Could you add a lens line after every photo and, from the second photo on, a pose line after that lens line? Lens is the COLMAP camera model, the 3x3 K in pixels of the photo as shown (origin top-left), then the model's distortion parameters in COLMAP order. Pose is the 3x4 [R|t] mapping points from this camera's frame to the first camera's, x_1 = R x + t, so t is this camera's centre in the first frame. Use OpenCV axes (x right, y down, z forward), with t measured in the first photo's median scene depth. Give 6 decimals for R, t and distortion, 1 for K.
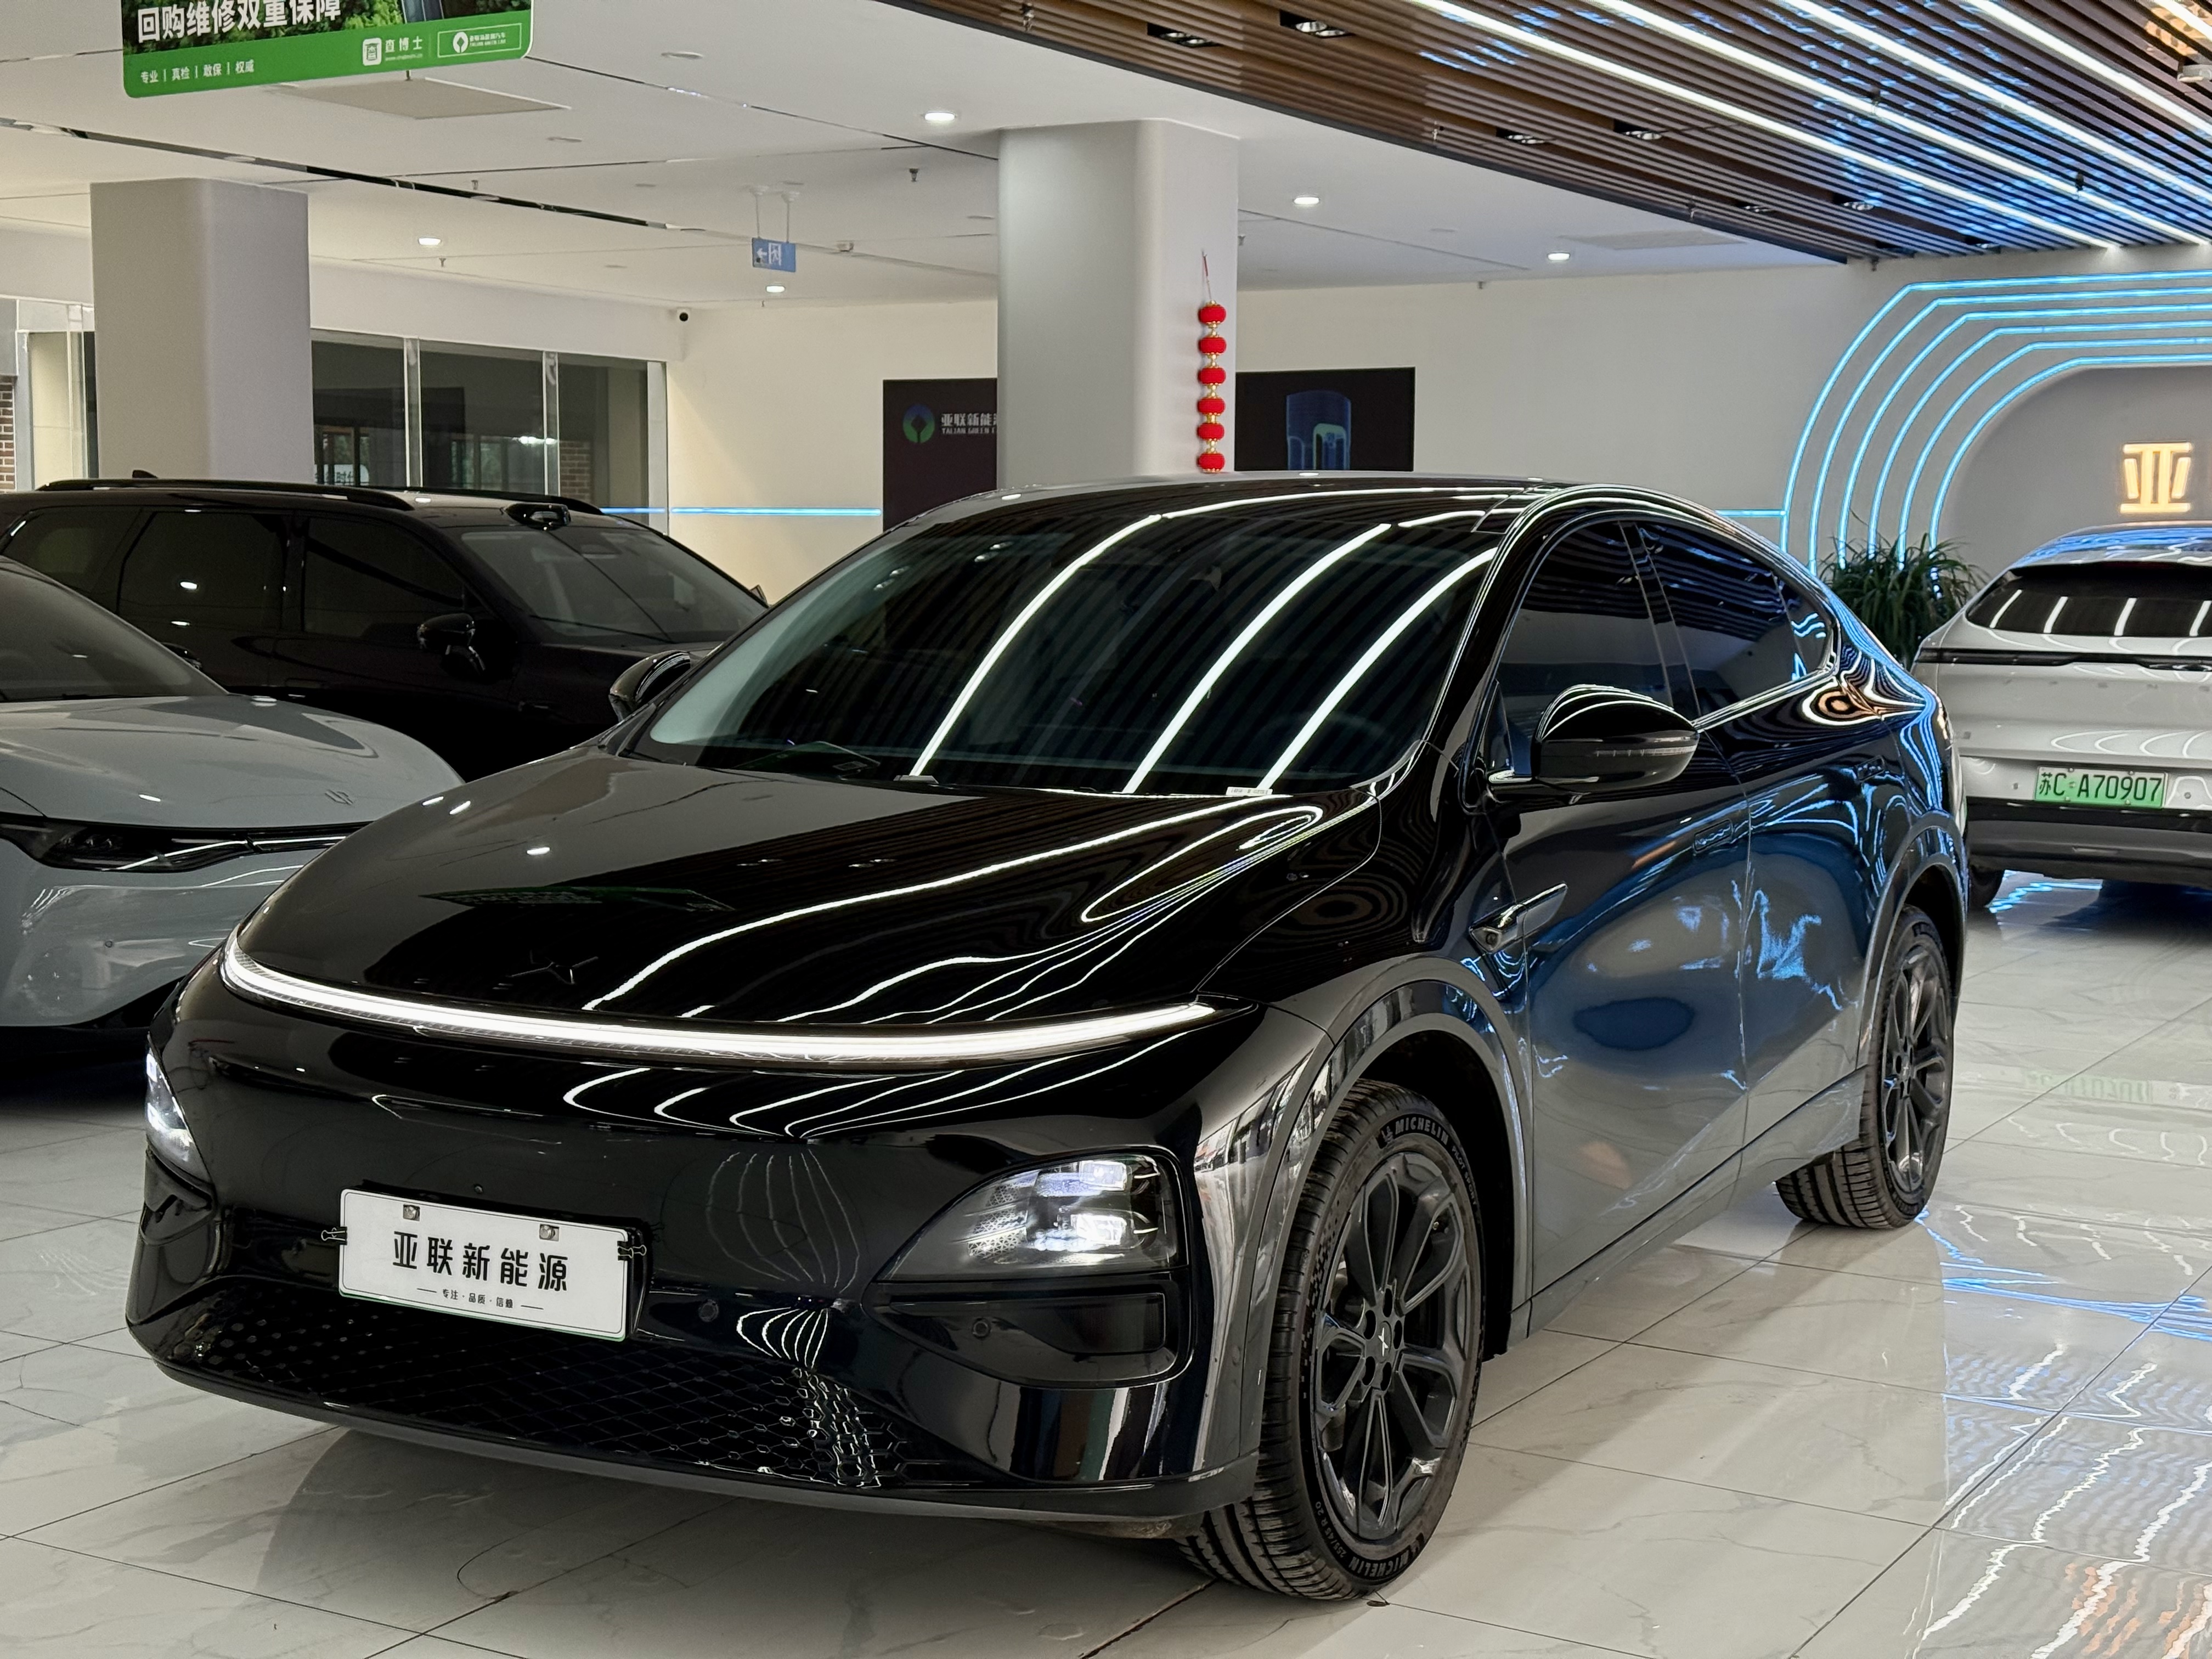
lens RADIAL K [[3043.8, 0, 1150.4], [0, 3043.8, 882.2], [0, 0, 1]] dist [0.126375, 0.000000]
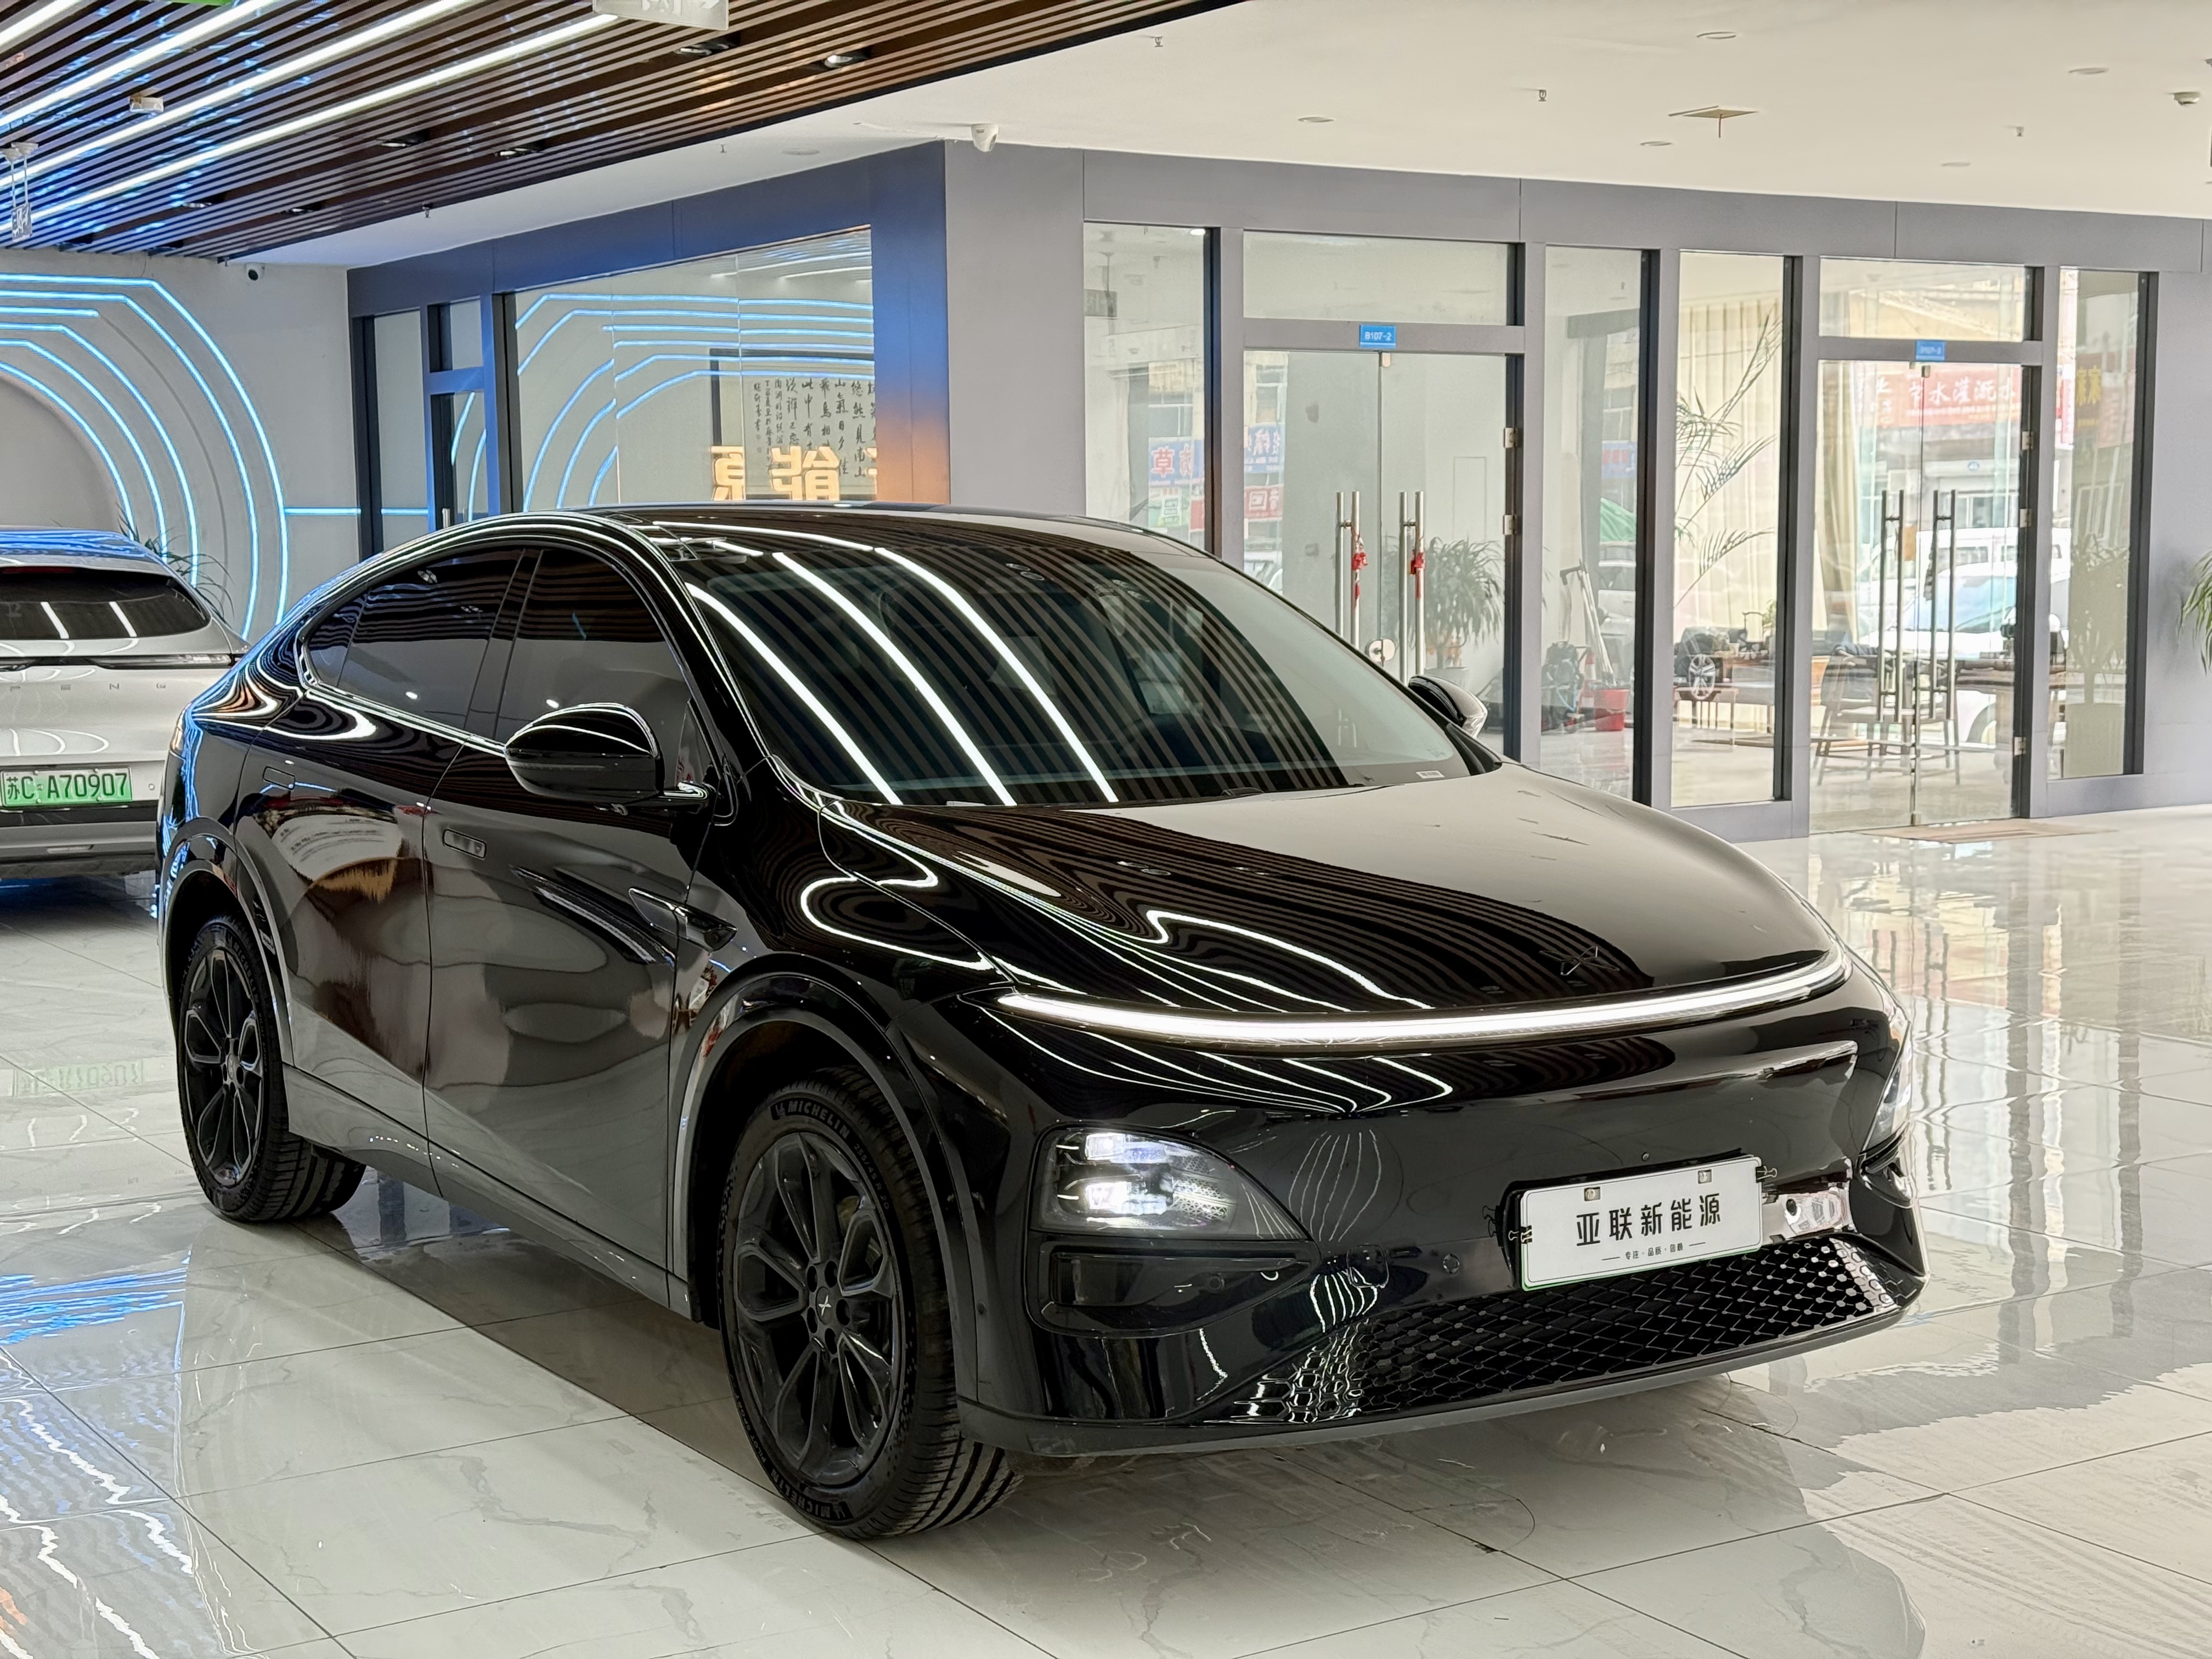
lens RADIAL K [[3043.8, 0, 1105.0], [0, 3043.8, 844.8], [0, 0, 1]] dist [0.126375, 0.000000]
pose [[0.462622, -0.099142, 0.880995, -1.225432], [0.104878, 0.992870, 0.056659, -0.093936], [-0.880330, 0.066185, 0.469721, 0.600626]]
